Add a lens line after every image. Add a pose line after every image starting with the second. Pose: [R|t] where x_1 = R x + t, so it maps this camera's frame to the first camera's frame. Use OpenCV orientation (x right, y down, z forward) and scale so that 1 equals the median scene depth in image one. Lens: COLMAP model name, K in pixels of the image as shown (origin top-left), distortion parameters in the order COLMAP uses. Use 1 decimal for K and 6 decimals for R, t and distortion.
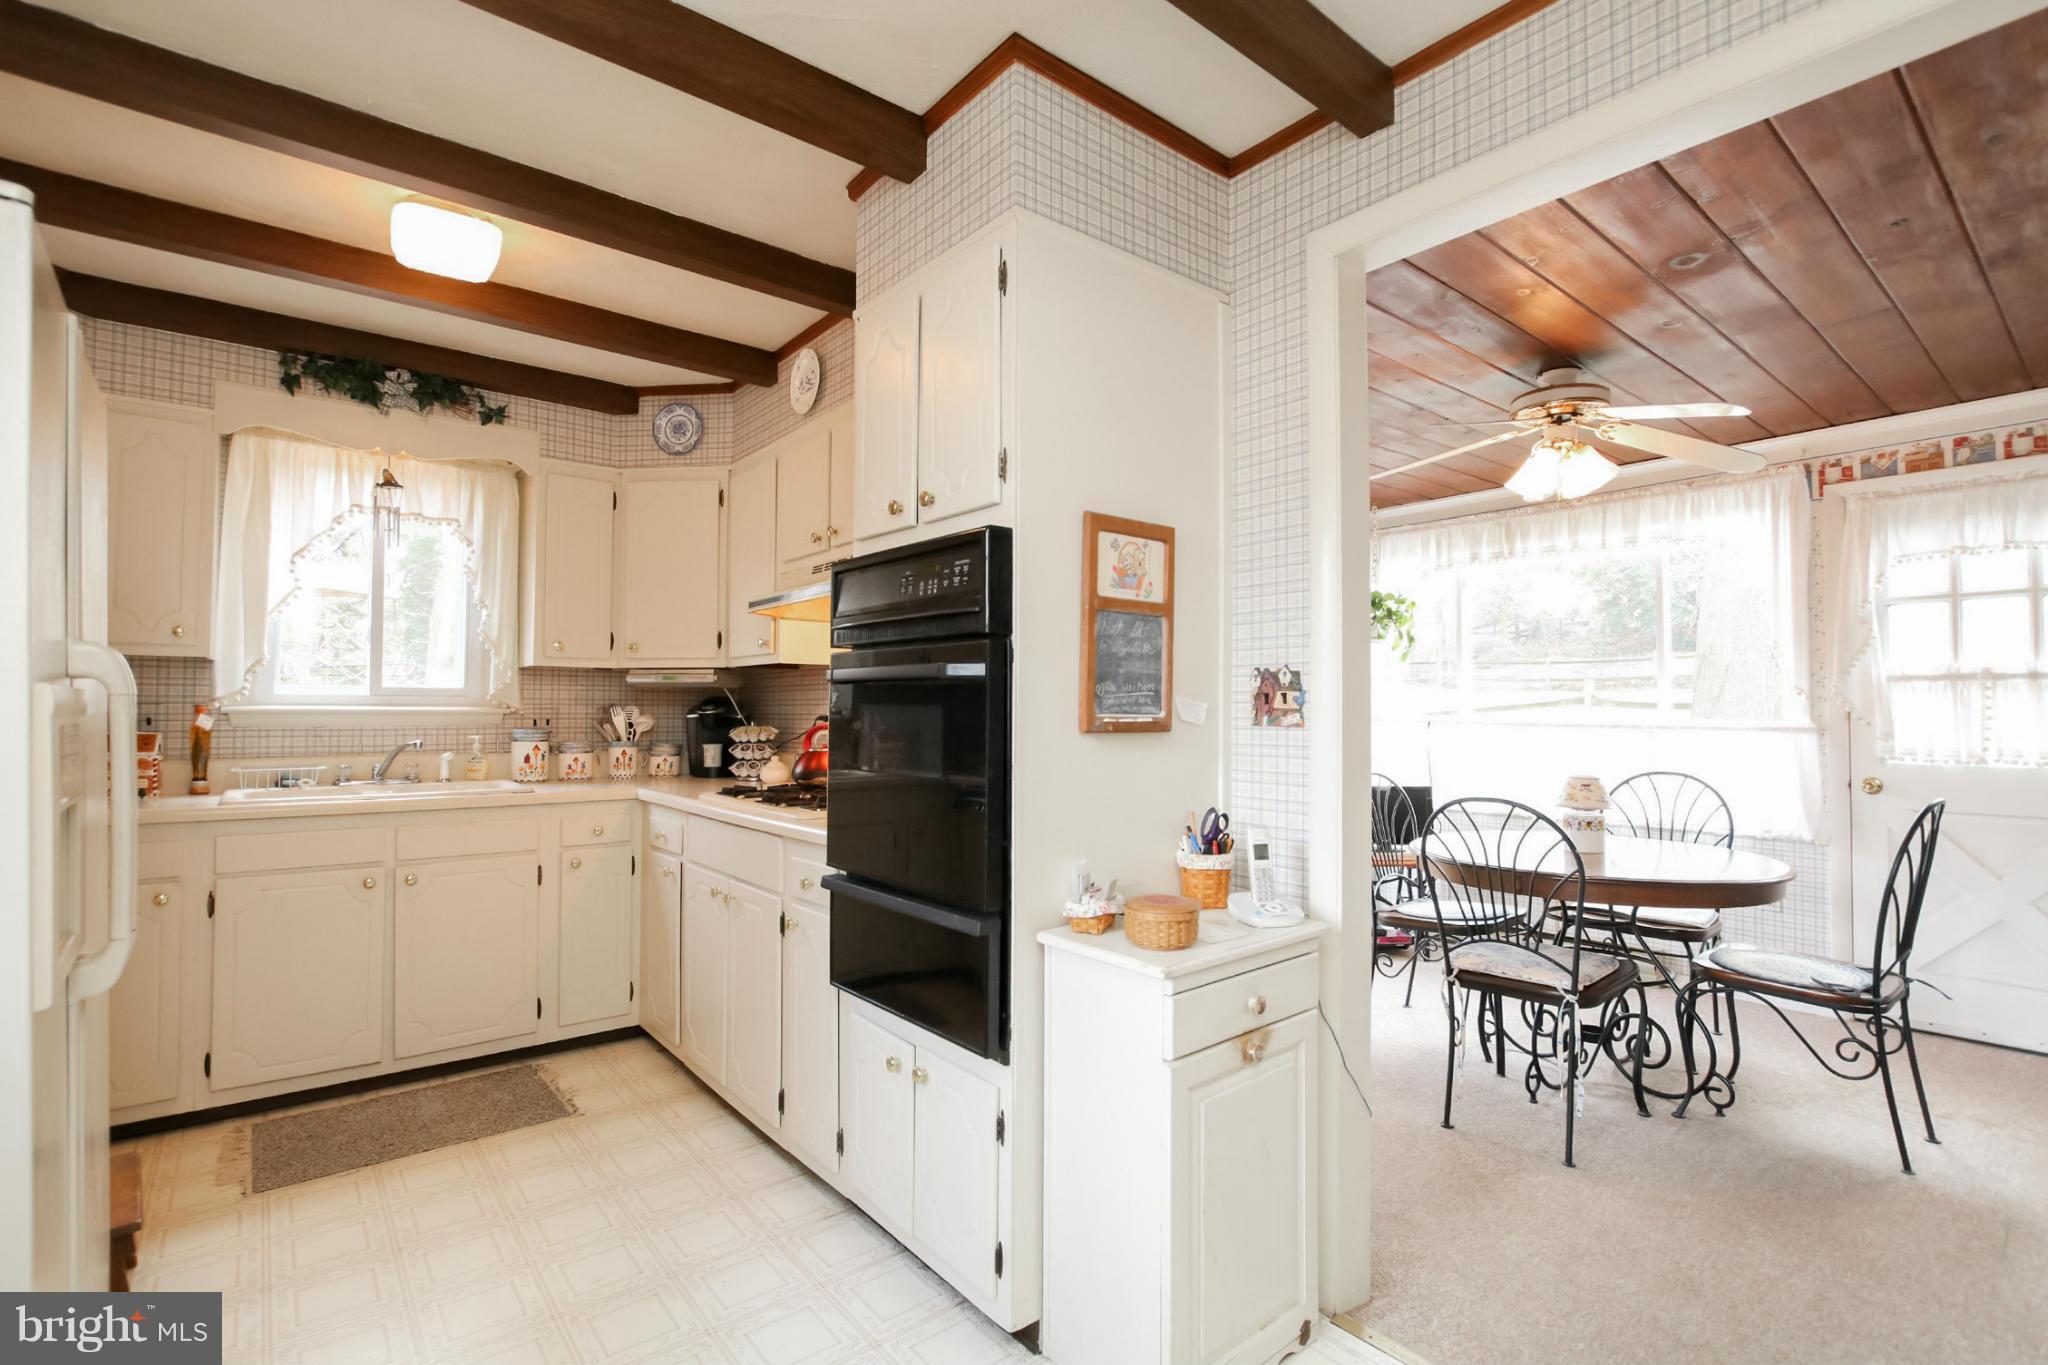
lens RADIAL K [[946.6, 0, 1017.2], [0, 946.6, 682.4], [0, 0, 1]] dist [-0.023151, 0.005111]
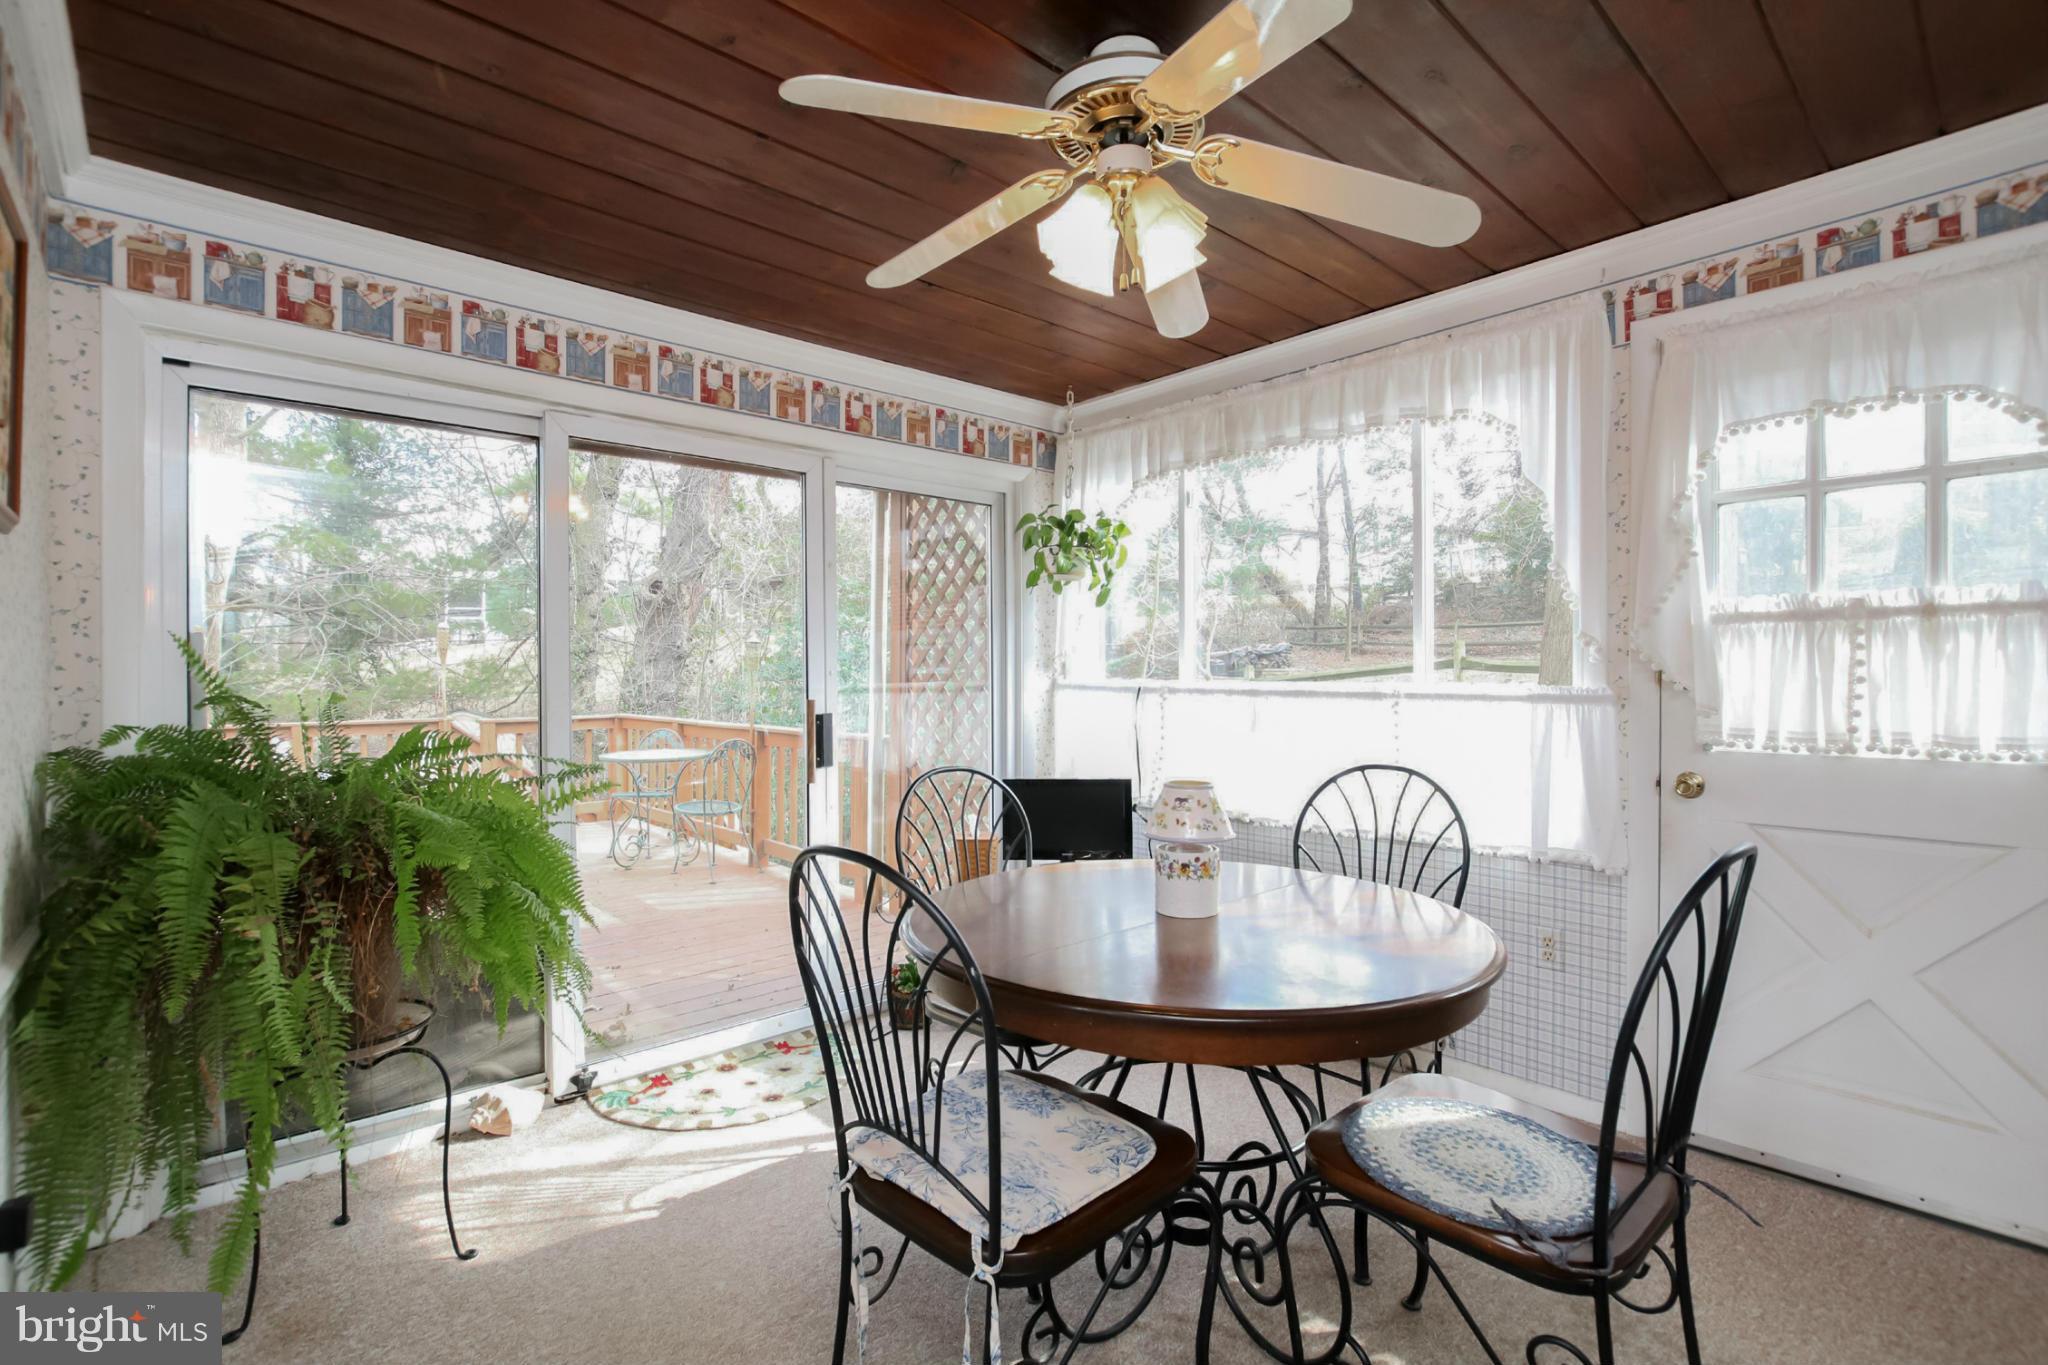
lens RADIAL K [[948.4, 0, 1024.0], [0, 948.4, 682.5], [0, 0, 1]] dist [-0.016045, 0.001271]
pose [[0.997813, -0.004738, 0.065935, 0.433820], [0.002499, 0.999419, 0.033994, 0.017150], [-0.066058, -0.033755, 0.997245, 0.398826]]
